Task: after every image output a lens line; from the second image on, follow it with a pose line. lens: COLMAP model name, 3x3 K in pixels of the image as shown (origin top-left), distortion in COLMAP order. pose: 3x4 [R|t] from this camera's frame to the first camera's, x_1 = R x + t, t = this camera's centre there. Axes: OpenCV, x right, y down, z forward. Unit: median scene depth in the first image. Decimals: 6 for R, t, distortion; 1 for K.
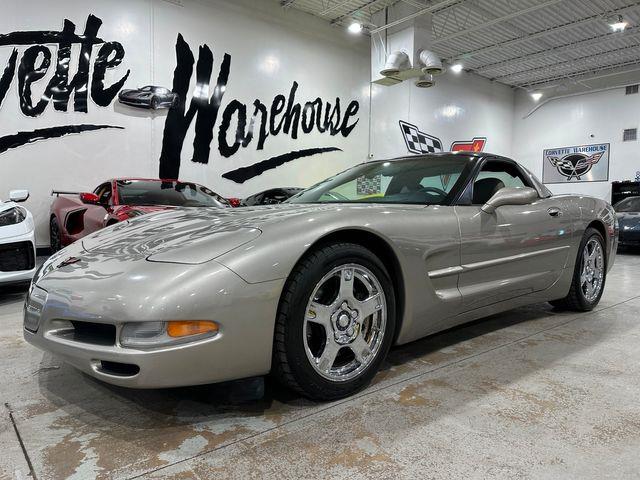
lens RADIAL K [[451.9, 0, 321.3], [0, 451.9, 241.9], [0, 0, 1]] dist [0.028675, -0.035103]
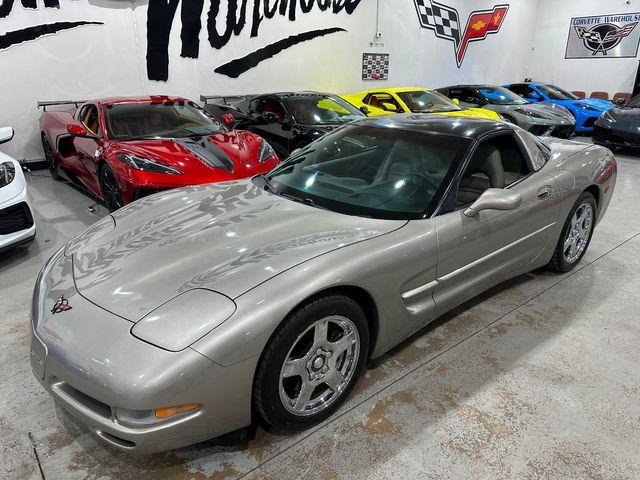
lens RADIAL K [[451.9, 0, 324.2], [0, 451.9, 243.1], [0, 0, 1]] dist [0.028675, -0.035103]
pose [[0.999891, -0.006103, -0.013419, 0.018060], [0.009815, 0.954808, 0.297061, -0.096482], [0.010999, -0.297161, 0.954764, 0.007642]]
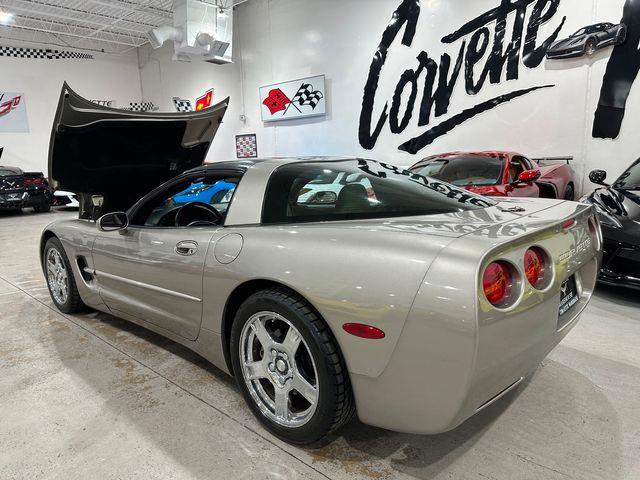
lens RADIAL K [[451.9, 0, 318.3], [0, 451.9, 240.9], [0, 0, 1]] dist [0.028675, -0.035103]
pose [[0.106506, 0.169905, -0.979688, 0.475126], [-0.031782, 0.985371, 0.167435, -0.078232], [0.993804, 0.013304, 0.110348, 0.427110]]
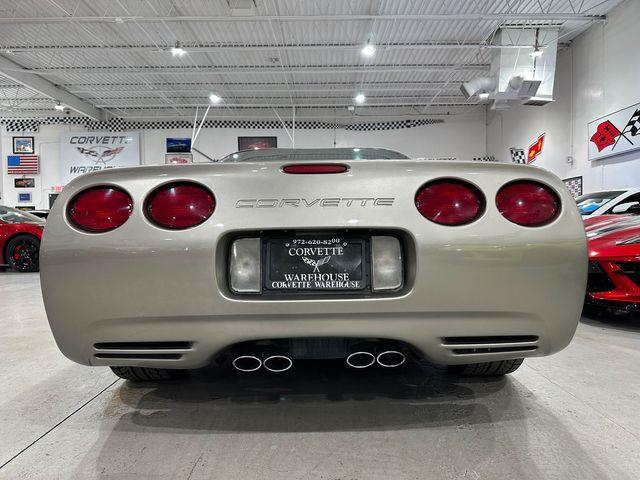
lens RADIAL K [[451.9, 0, 323.8], [0, 451.9, 242.1], [0, 0, 1]] dist [0.028675, -0.035103]
pose [[-0.649197, 0.024260, -0.760233, 0.386077], [-0.040898, 0.996932, 0.066738, -0.036588], [0.759520, 0.074418, -0.646213, 0.691270]]
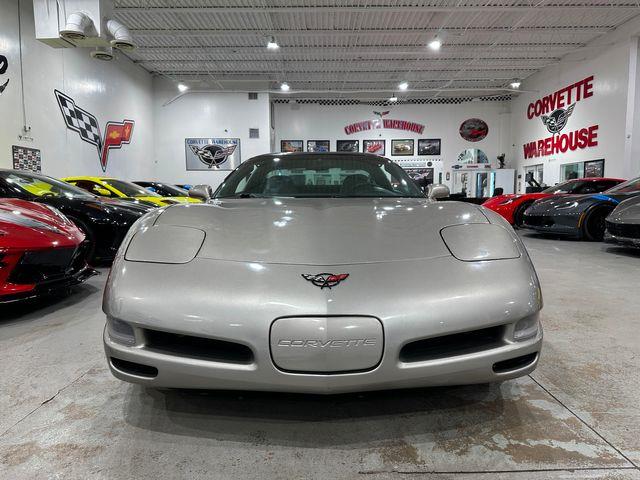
lens RADIAL K [[451.9, 0, 325.0], [0, 451.9, 235.9], [0, 0, 1]] dist [0.028675, -0.035103]
pose [[0.639343, -0.077674, 0.764988, -0.273566], [0.059099, 0.996906, 0.051830, -0.017600], [-0.766647, 0.012072, 0.641955, 0.117901]]
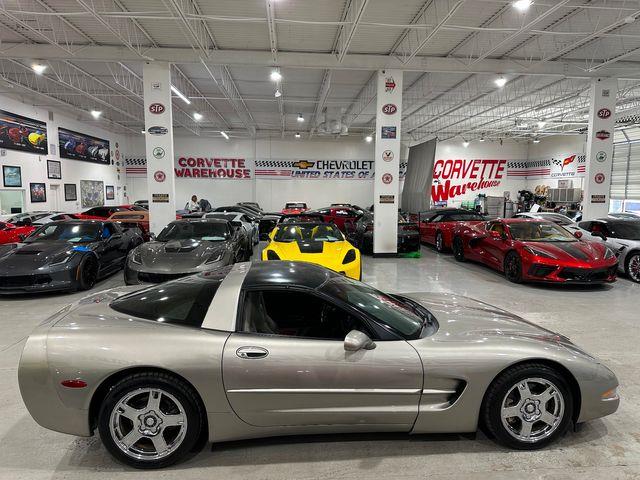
lens RADIAL K [[451.9, 0, 319.2], [0, 451.9, 246.2], [0, 0, 1]] dist [0.028675, -0.035103]
pose [[-0.796136, -0.082159, 0.599515, -0.208529], [0.030005, 0.984161, 0.174718, -0.186086], [-0.604374, 0.157088, -0.781061, 0.779171]]
